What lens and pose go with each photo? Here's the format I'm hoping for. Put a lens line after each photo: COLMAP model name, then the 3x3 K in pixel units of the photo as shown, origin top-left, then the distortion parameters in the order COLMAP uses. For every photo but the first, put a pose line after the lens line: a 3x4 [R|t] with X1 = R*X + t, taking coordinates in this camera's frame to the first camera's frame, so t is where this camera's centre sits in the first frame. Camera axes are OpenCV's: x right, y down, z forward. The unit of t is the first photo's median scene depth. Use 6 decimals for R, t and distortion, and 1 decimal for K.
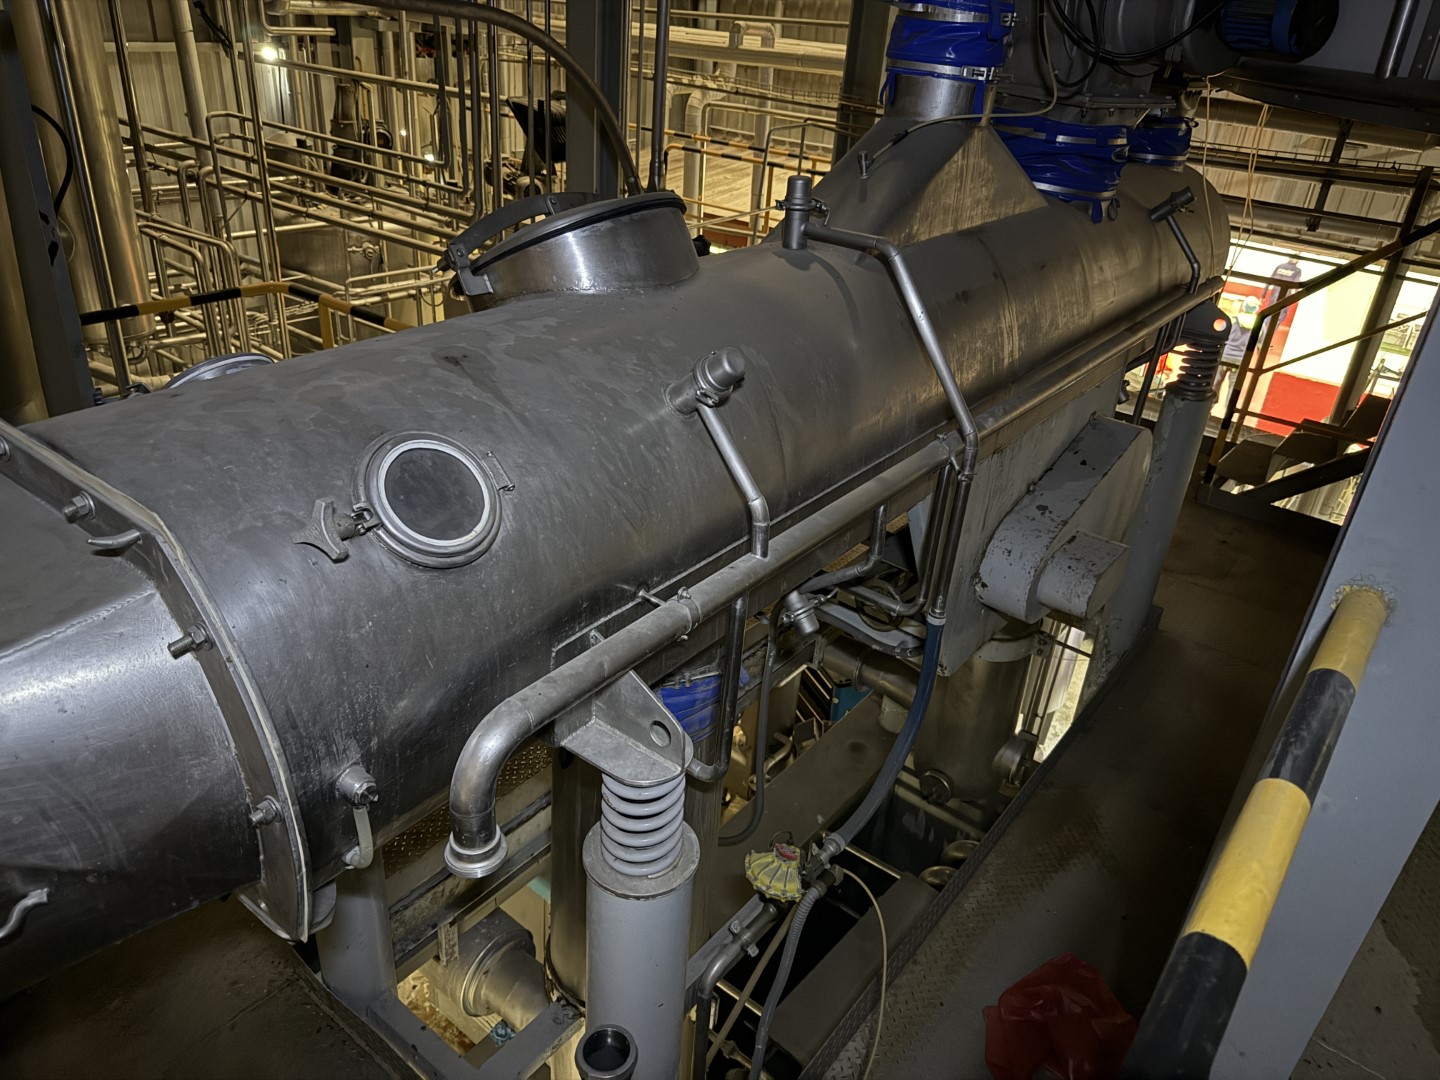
lens RADIAL K [[1023.3, 0, 720.5], [0, 1023.3, 532.4], [0, 0, 1]] dist [0.050916, -0.069484]
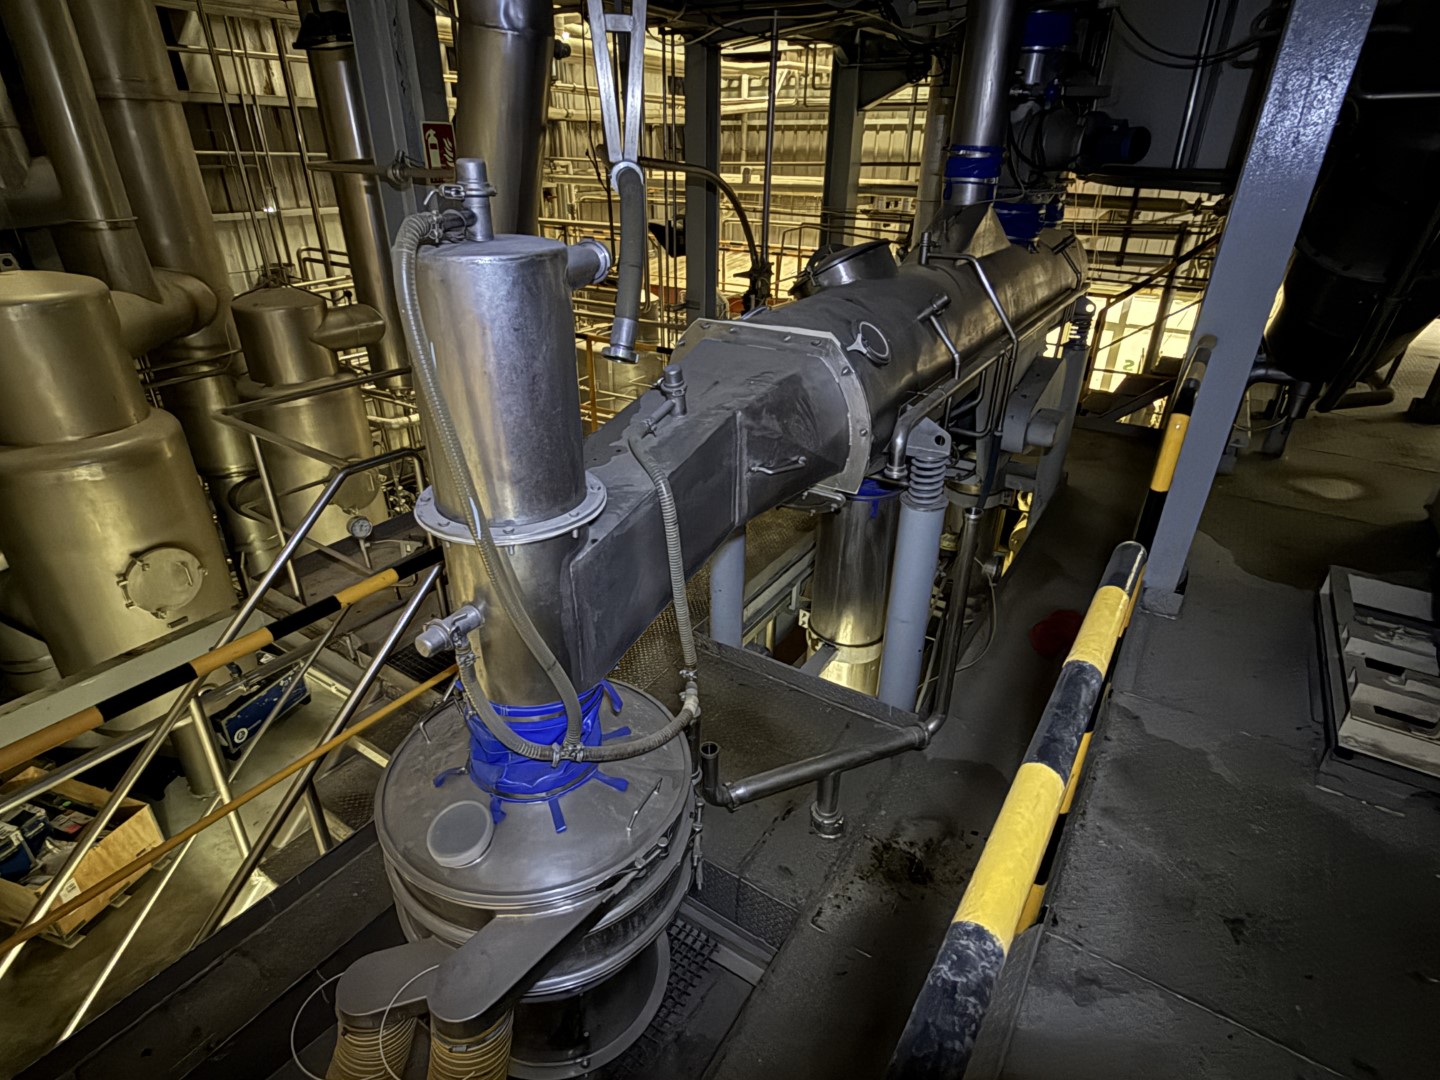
lens RADIAL K [[765.2, 0, 717.4], [0, 765.2, 528.9], [0, 0, 1]] dist [0.000685, 0.000642]
pose [[0.995112, -0.088346, 0.044120, -0.210769], [0.089115, 0.995897, -0.015766, 0.117509], [-0.042546, 0.019621, 0.998902, -0.257849]]
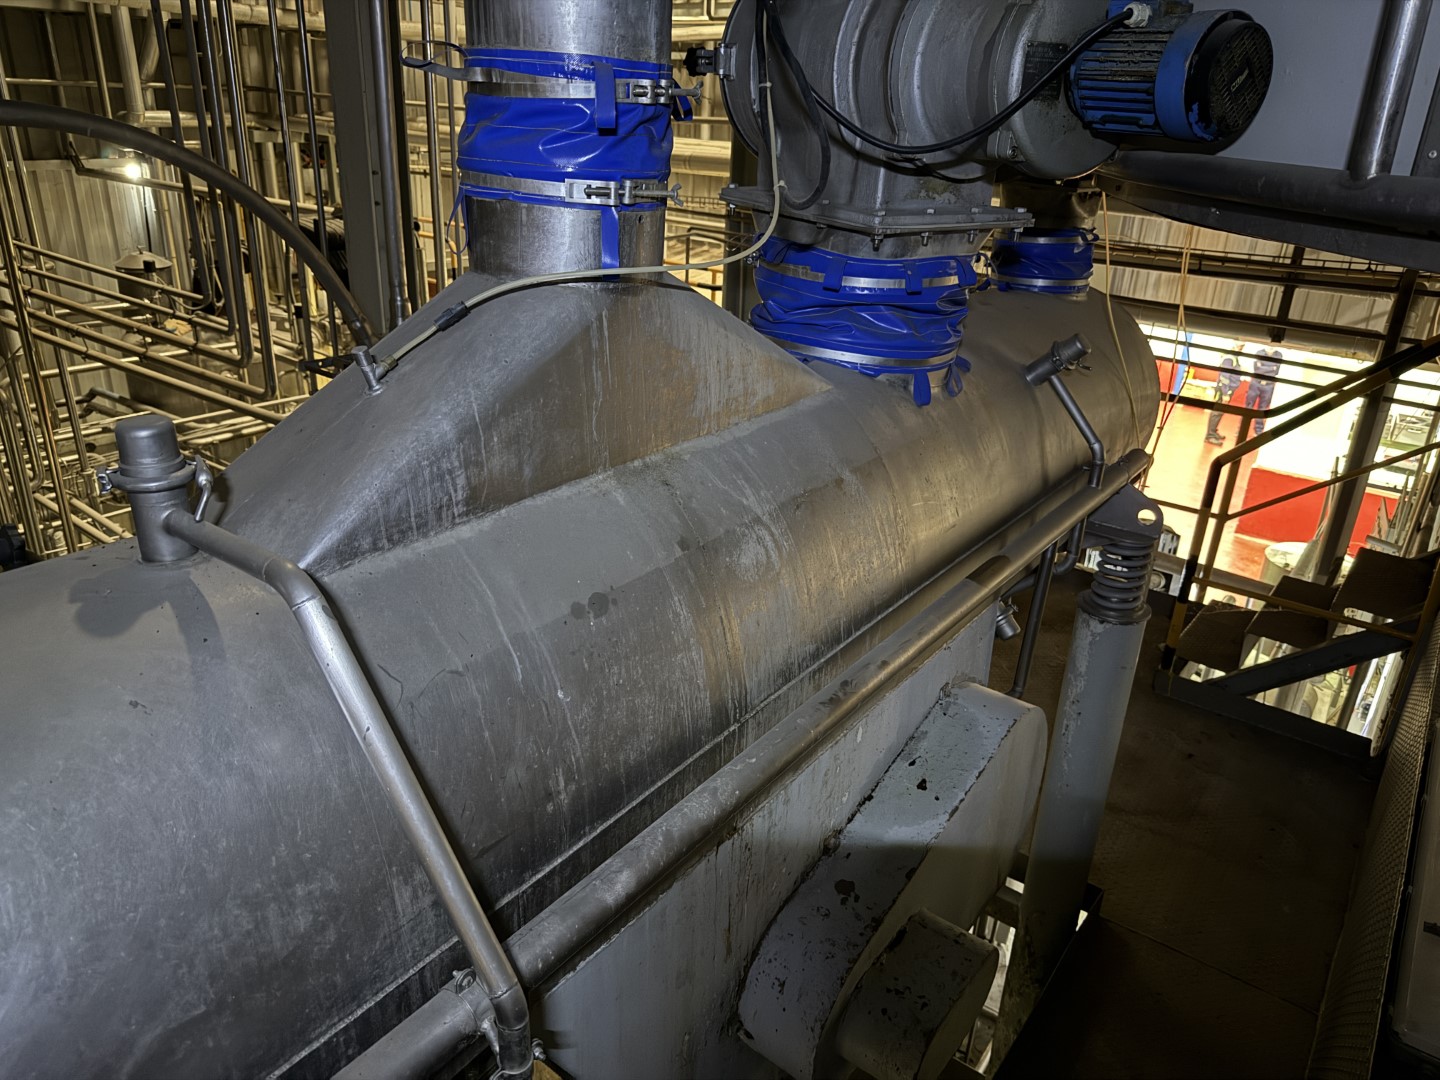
lens RADIAL K [[1023.3, 0, 726.0], [0, 1023.3, 534.7], [0, 0, 1]] dist [0.050916, -0.069484]
pose [[0.999441, -0.031756, 0.010429, 0.140499], [0.032489, 0.996276, -0.079872, -0.104263], [-0.007854, 0.080166, 0.996751, 0.225218]]
